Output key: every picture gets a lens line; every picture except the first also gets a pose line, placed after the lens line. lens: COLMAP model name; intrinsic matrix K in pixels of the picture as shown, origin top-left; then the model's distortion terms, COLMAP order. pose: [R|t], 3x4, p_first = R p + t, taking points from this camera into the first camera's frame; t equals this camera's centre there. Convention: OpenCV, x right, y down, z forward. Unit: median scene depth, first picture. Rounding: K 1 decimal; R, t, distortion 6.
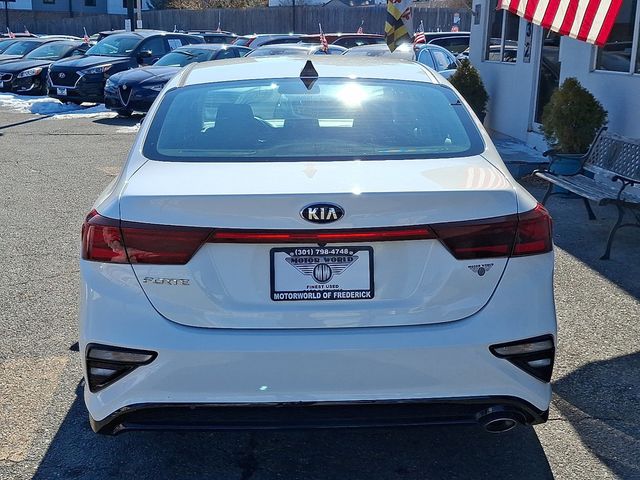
lens RADIAL K [[702.6, 0, 318.1], [0, 702.6, 235.0], [0, 0, 1]] dist [0.175572, 0.000000]
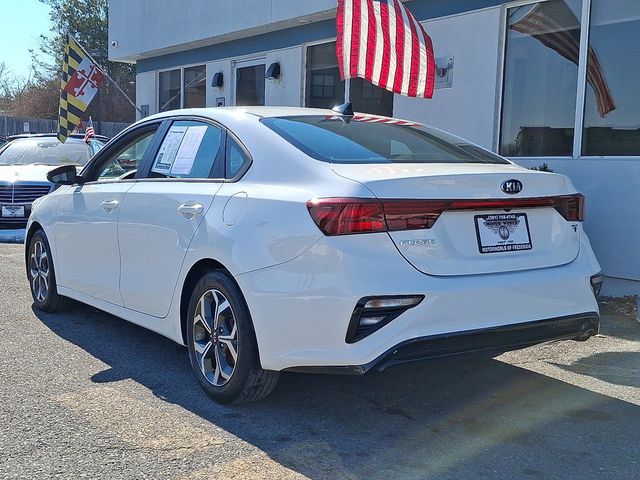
lens RADIAL K [[868.4, 0, 319.4], [0, 868.4, 240.9], [0, 0, 1]] dist [0.038685, 0.000000]
pose [[0.828432, -0.035834, 0.558942, -1.250801], [0.105106, 0.990168, -0.092302, 0.190358], [-0.550139, 0.135214, 0.824054, -0.207384]]
